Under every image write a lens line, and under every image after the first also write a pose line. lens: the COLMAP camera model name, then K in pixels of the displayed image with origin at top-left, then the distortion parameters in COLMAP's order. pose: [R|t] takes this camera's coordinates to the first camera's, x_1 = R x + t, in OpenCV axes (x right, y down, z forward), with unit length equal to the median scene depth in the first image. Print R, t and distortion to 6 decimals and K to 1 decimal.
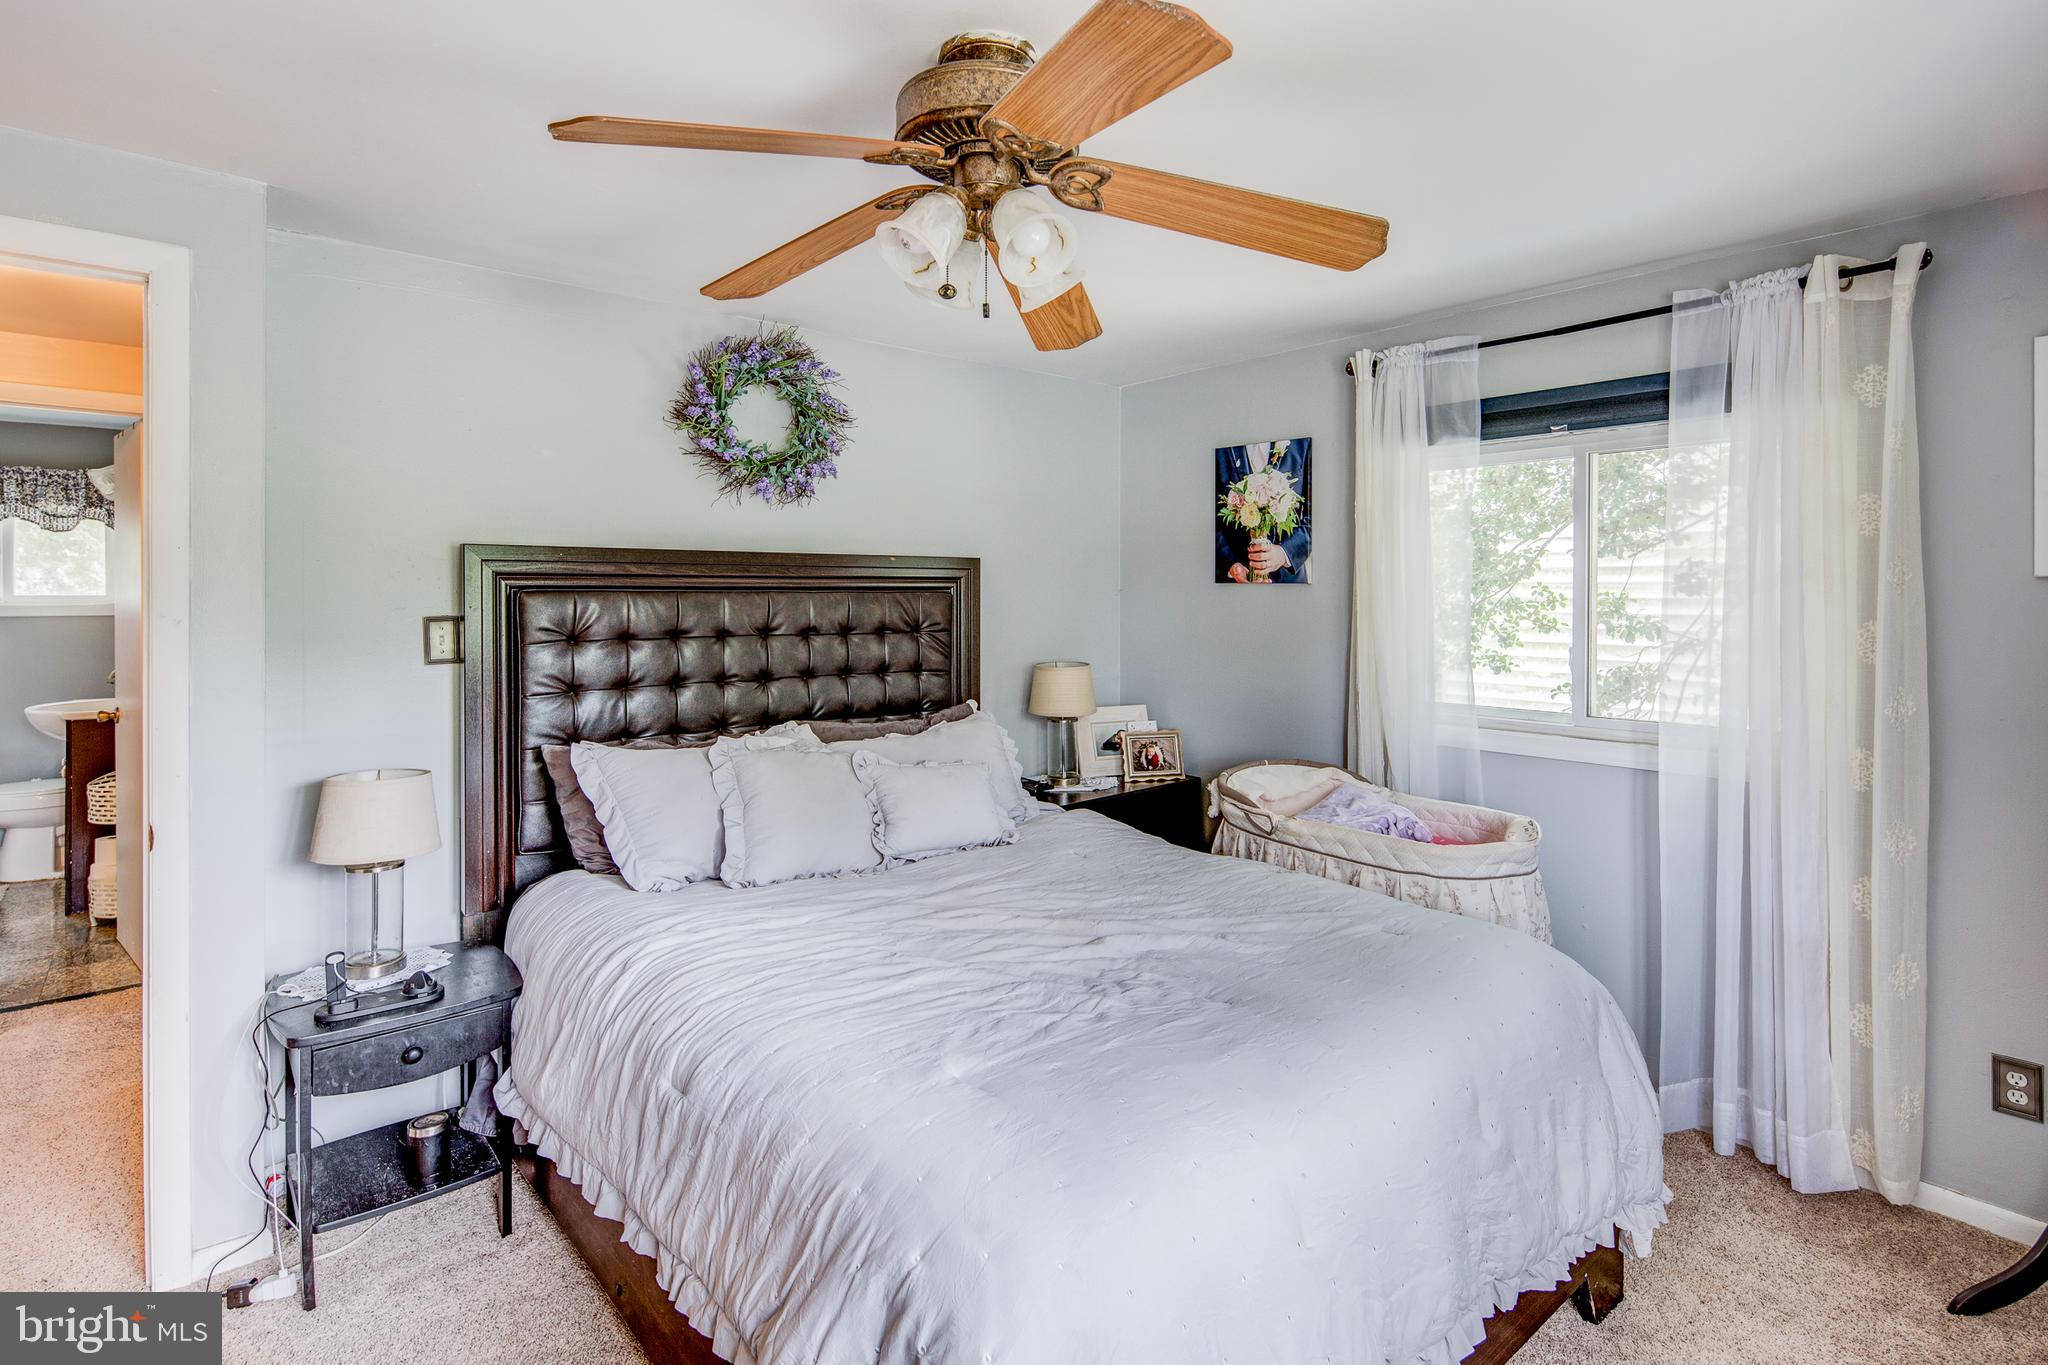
lens RADIAL K [[1013.2, 0, 1020.4], [0, 1013.2, 629.4], [0, 0, 1]] dist [0.004314, -0.000540]
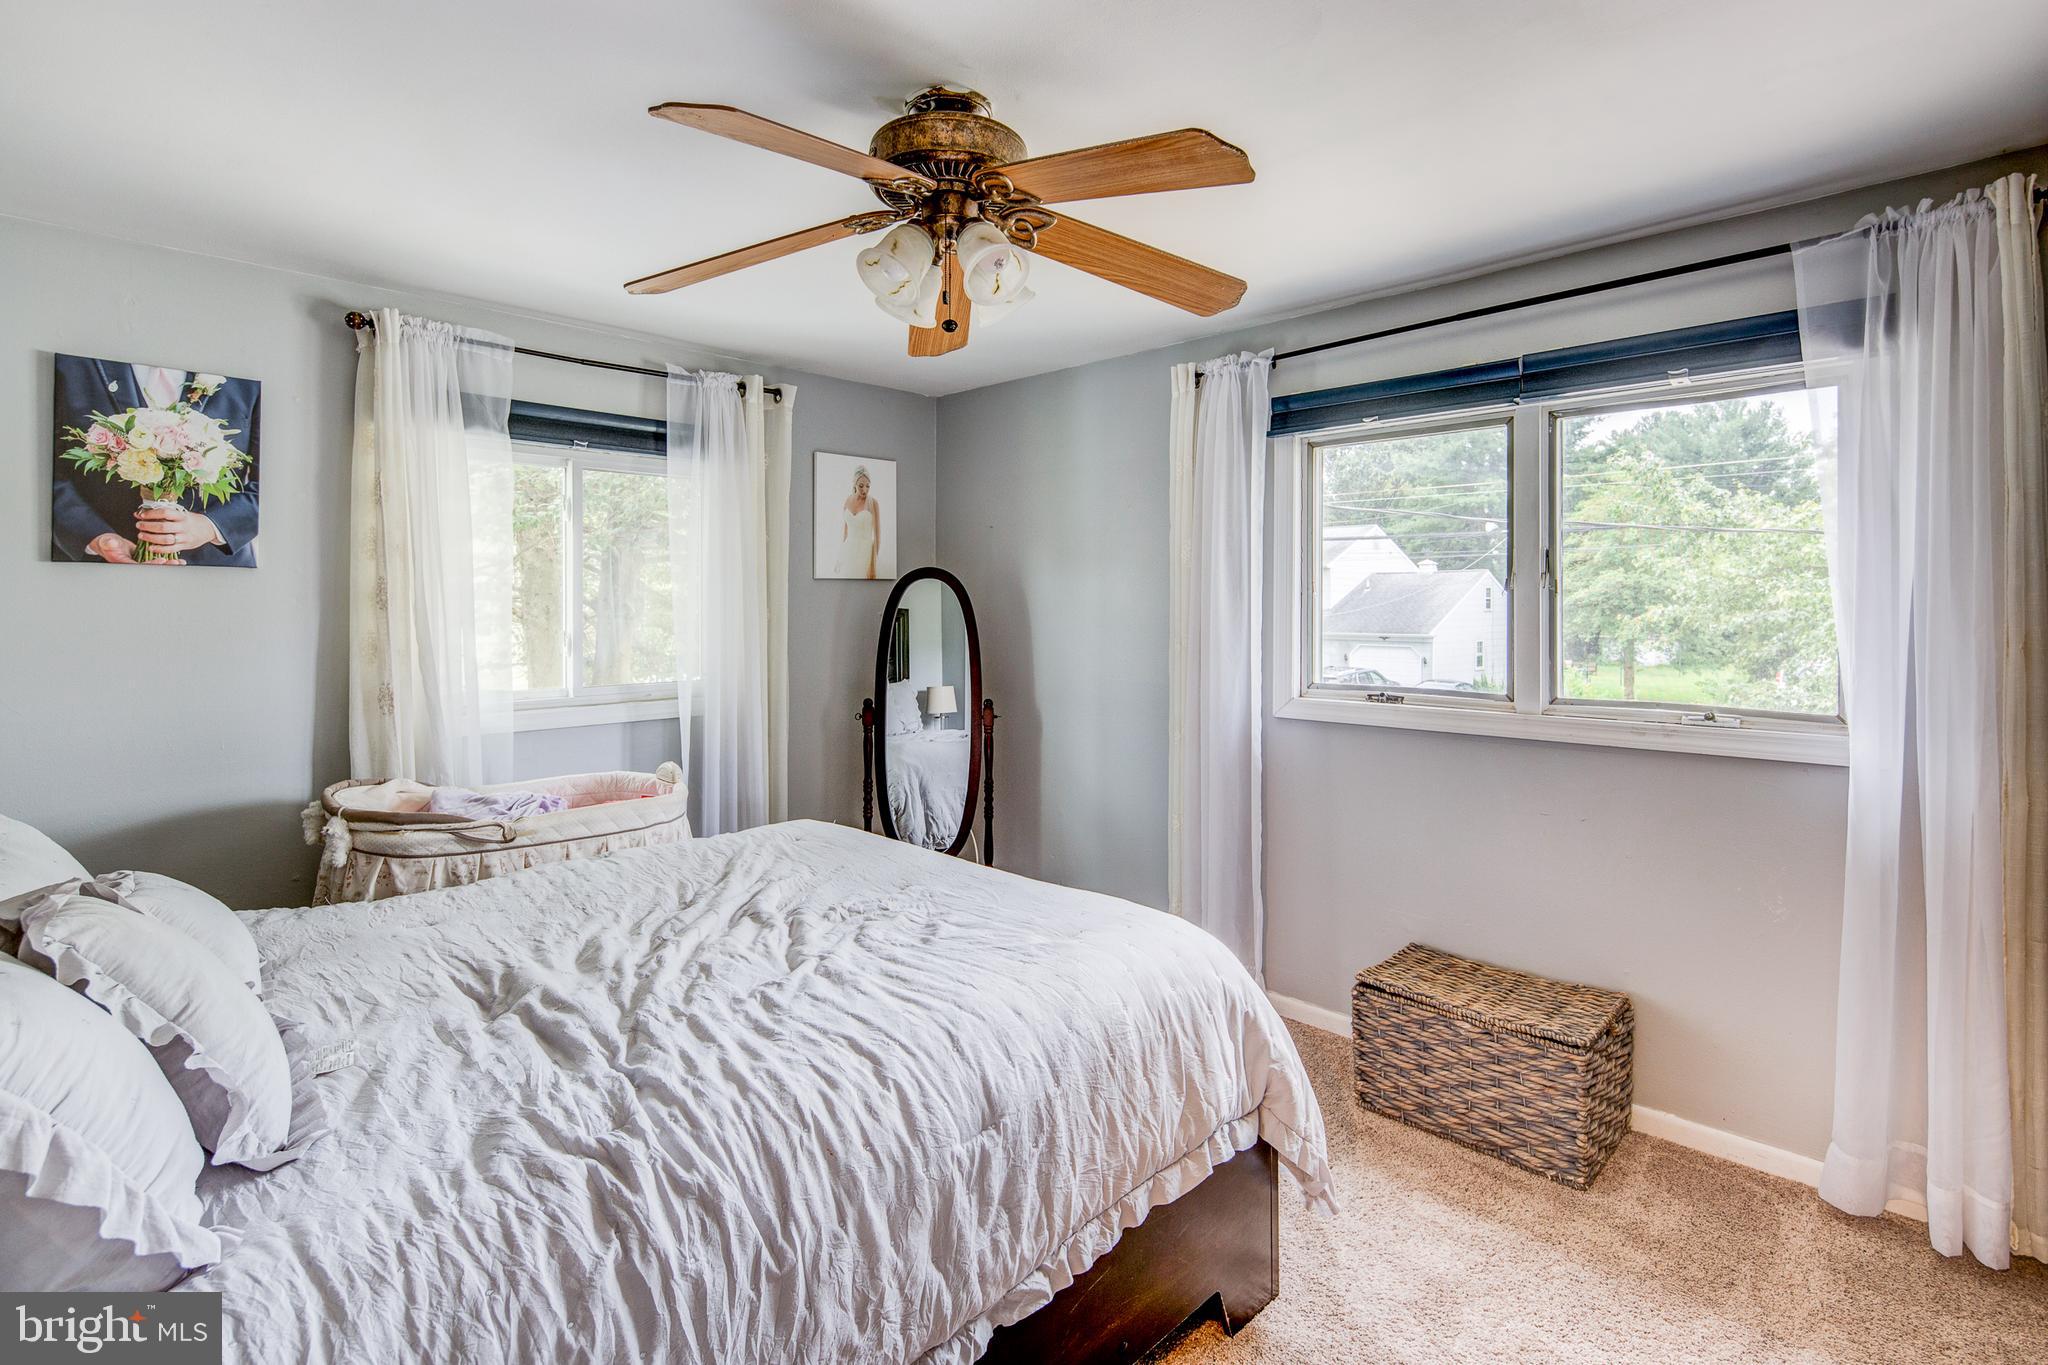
lens RADIAL K [[1013.2, 0, 1020.4], [0, 1013.2, 629.4], [0, 0, 1]] dist [0.004314, -0.000540]
pose [[-0.097066, -0.018317, 0.995109, -0.542906], [0.042984, 0.998821, 0.022578, 0.009645], [-0.994349, 0.044966, -0.096164, 0.484657]]
